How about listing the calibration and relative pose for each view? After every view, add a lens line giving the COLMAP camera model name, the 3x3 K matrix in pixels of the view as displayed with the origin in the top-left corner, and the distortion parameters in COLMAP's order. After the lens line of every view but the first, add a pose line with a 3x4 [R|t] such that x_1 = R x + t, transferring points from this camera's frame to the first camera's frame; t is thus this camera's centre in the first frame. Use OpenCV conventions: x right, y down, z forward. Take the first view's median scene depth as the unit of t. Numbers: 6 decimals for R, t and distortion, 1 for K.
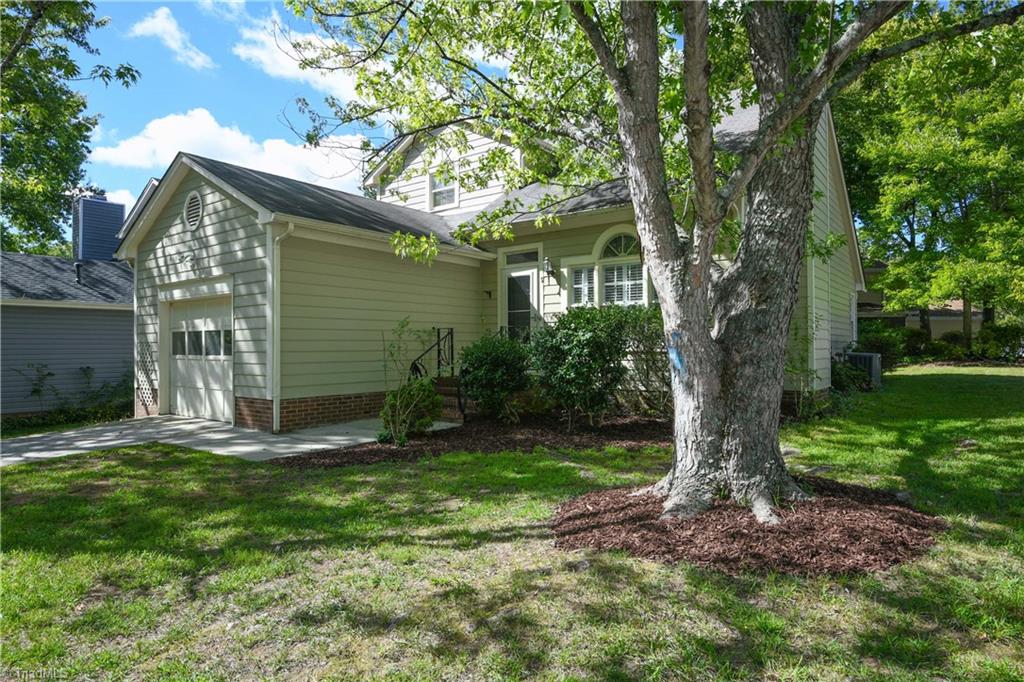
lens RADIAL K [[583.3, 0, 533.7], [0, 583.3, 346.7], [0, 0, 1]] dist [-0.021936, -0.001462]
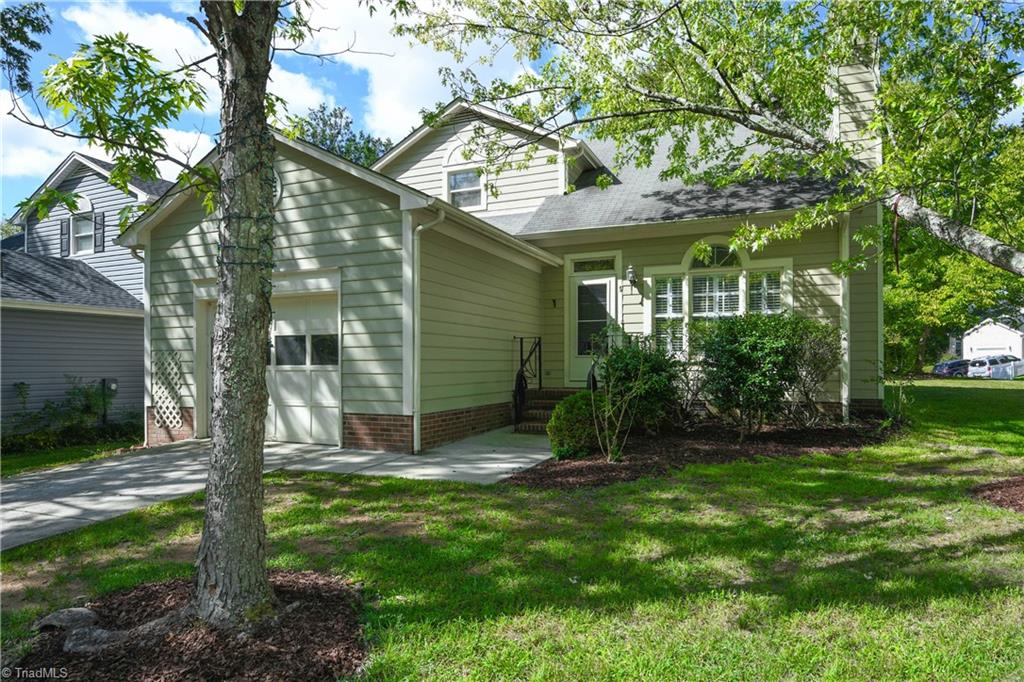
lens RADIAL K [[583.3, 0, 525.3], [0, 583.3, 370.1], [0, 0, 1]] dist [-0.021936, -0.001462]
pose [[0.971610, -0.000510, 0.236588, -0.386798], [-0.001603, 0.999961, 0.008736, 0.013338], [-0.236583, -0.008867, 0.971571, 0.095732]]
